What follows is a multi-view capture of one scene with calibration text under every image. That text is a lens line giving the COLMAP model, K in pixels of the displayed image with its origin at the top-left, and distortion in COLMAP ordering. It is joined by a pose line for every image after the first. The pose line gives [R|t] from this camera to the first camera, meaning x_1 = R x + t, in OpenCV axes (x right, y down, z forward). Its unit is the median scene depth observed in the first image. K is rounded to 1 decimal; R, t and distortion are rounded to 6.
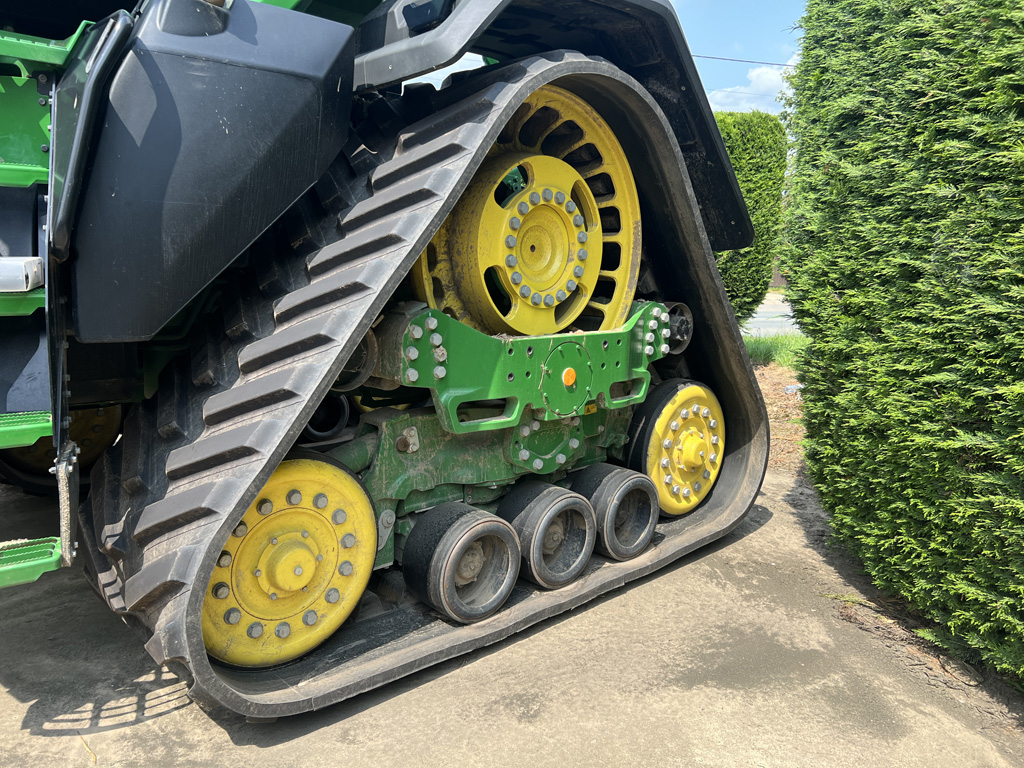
lens RADIAL K [[774.6, 0, 512.0], [0, 774.6, 384.0], [0, 0, 1]] dist [0.080907, -0.109157]
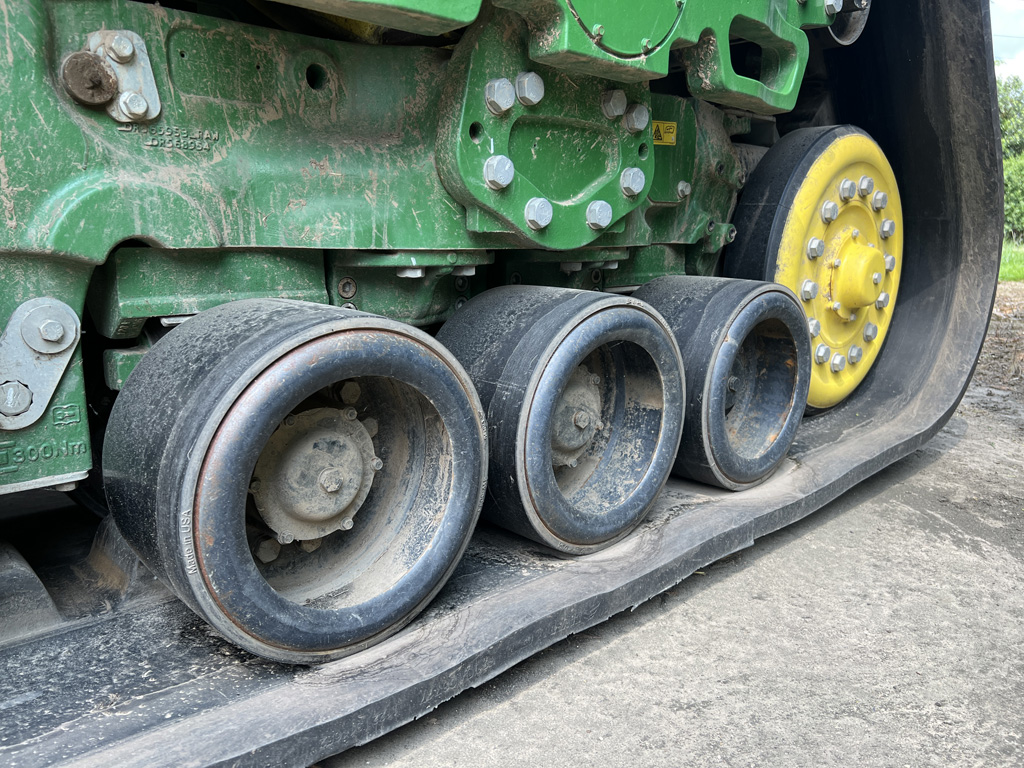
lens RADIAL K [[774.6, 0, 512.0], [0, 774.6, 384.0], [0, 0, 1]] dist [0.080907, -0.109157]
pose [[0.999981, -0.003932, 0.004839, 0.019210], [0.003780, 0.999510, 0.031085, 0.169086], [-0.004958, -0.031066, 0.999505, 0.626312]]
